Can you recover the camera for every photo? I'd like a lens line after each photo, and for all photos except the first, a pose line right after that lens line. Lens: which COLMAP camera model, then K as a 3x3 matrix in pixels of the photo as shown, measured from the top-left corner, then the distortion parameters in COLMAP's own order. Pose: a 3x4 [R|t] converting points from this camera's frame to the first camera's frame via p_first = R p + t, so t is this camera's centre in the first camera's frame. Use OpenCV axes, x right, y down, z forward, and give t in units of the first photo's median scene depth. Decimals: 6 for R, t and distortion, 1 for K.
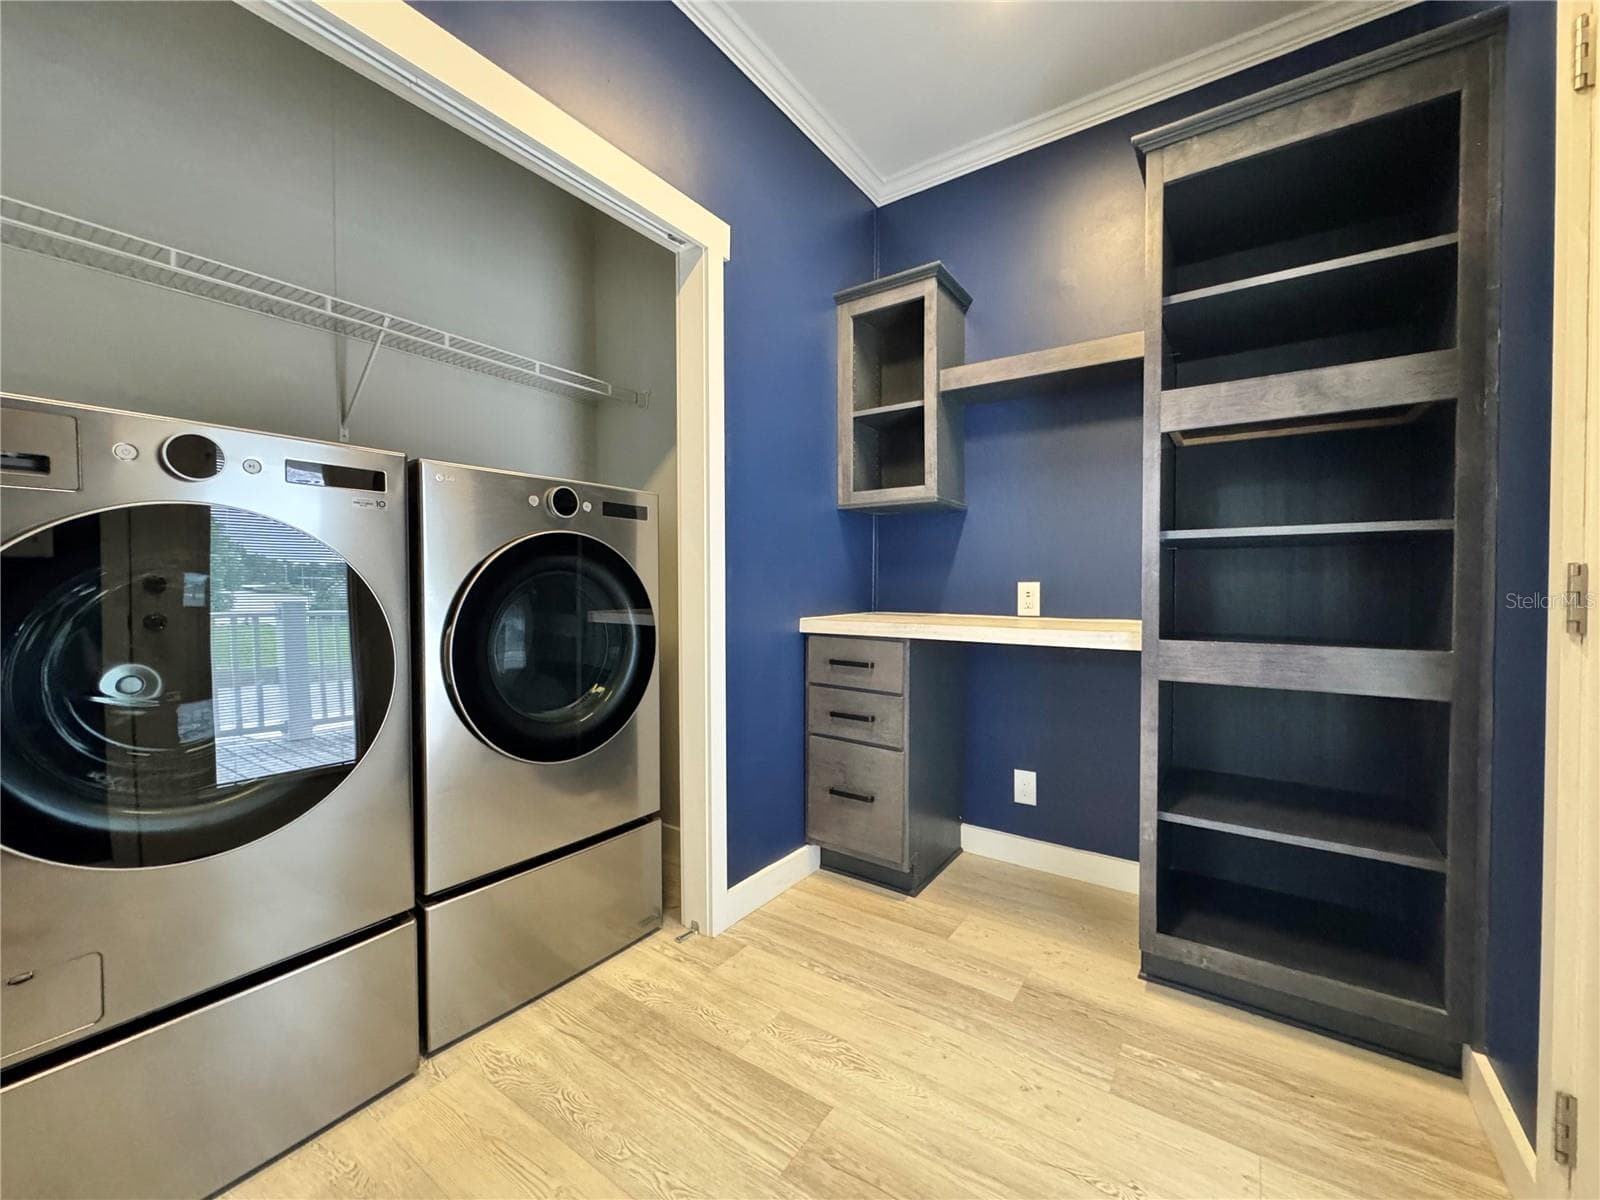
lens RADIAL K [[639.9, 0, 800.5], [0, 639.9, 598.7], [0, 0, 1]] dist [-0.005318, 0.000358]
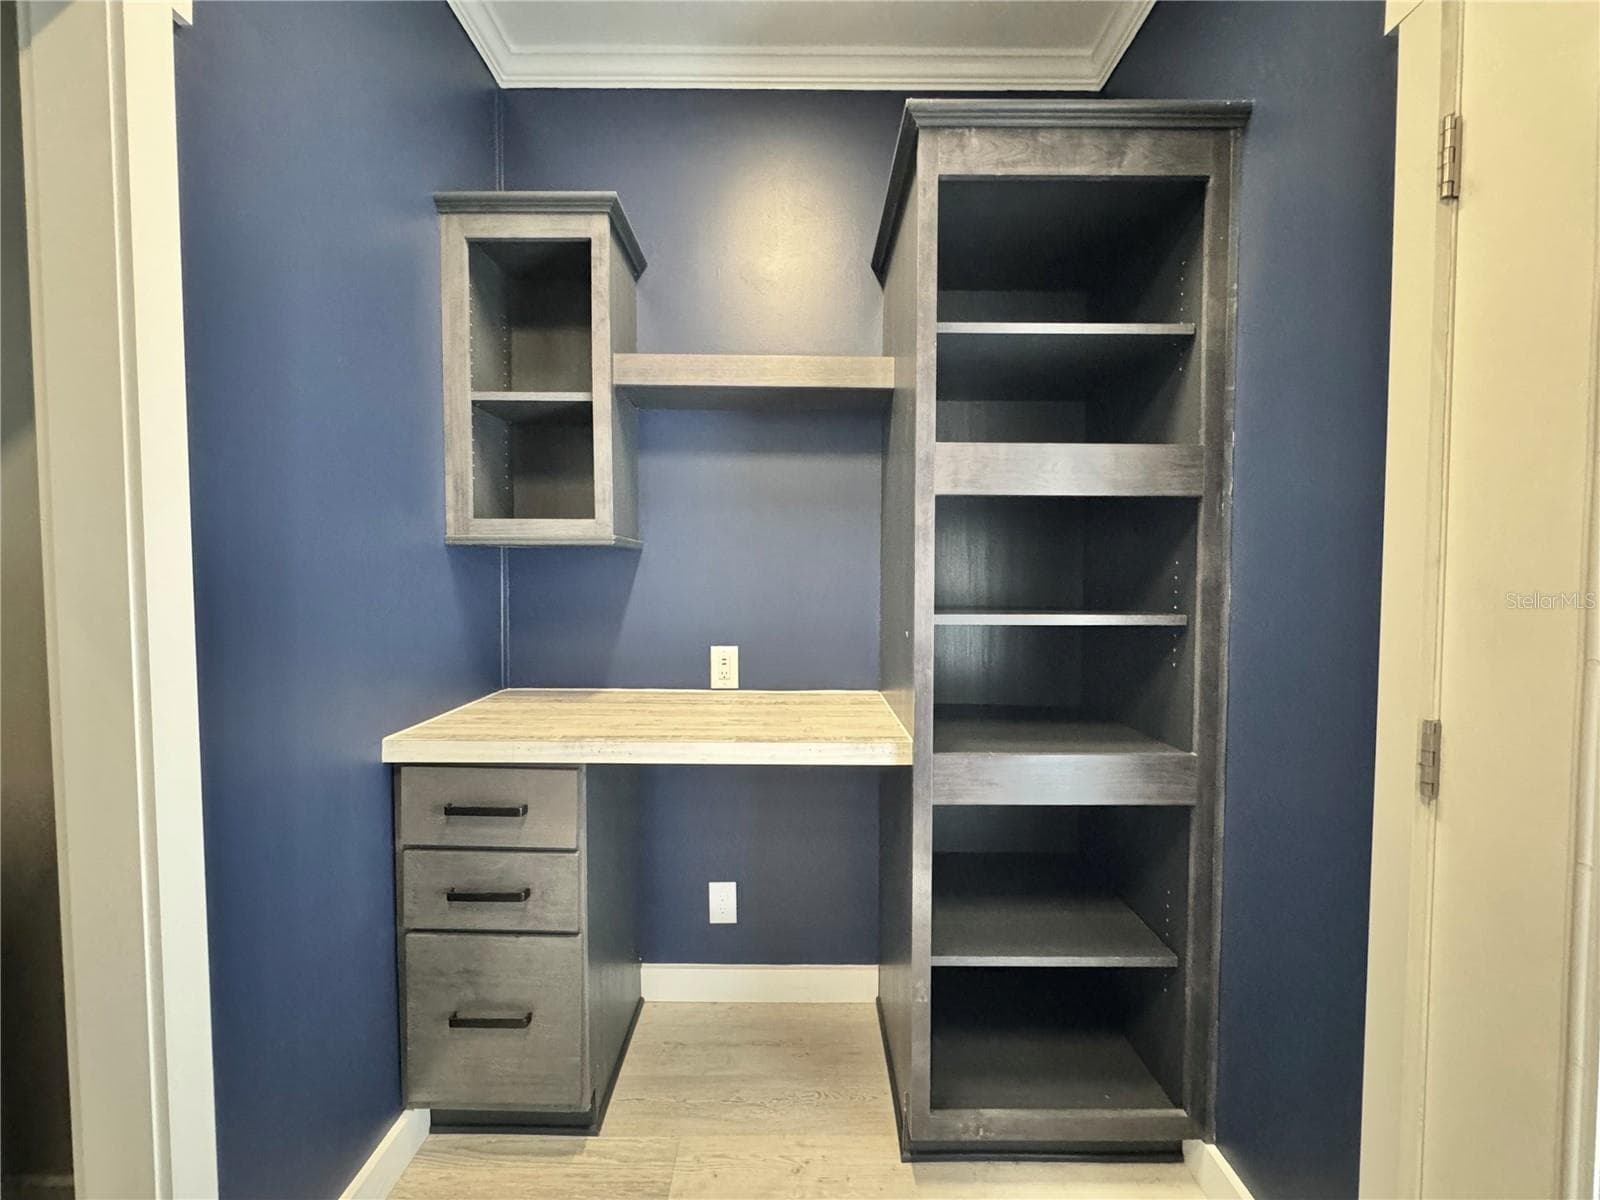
lens RADIAL K [[639.9, 0, 800.5], [0, 639.9, 598.7], [0, 0, 1]] dist [-0.005318, 0.000358]
pose [[0.817924, -0.020465, 0.574963, -0.020516], [0.009196, 0.999705, 0.022501, -0.106724], [-0.575253, -0.013117, 0.817870, 0.316732]]
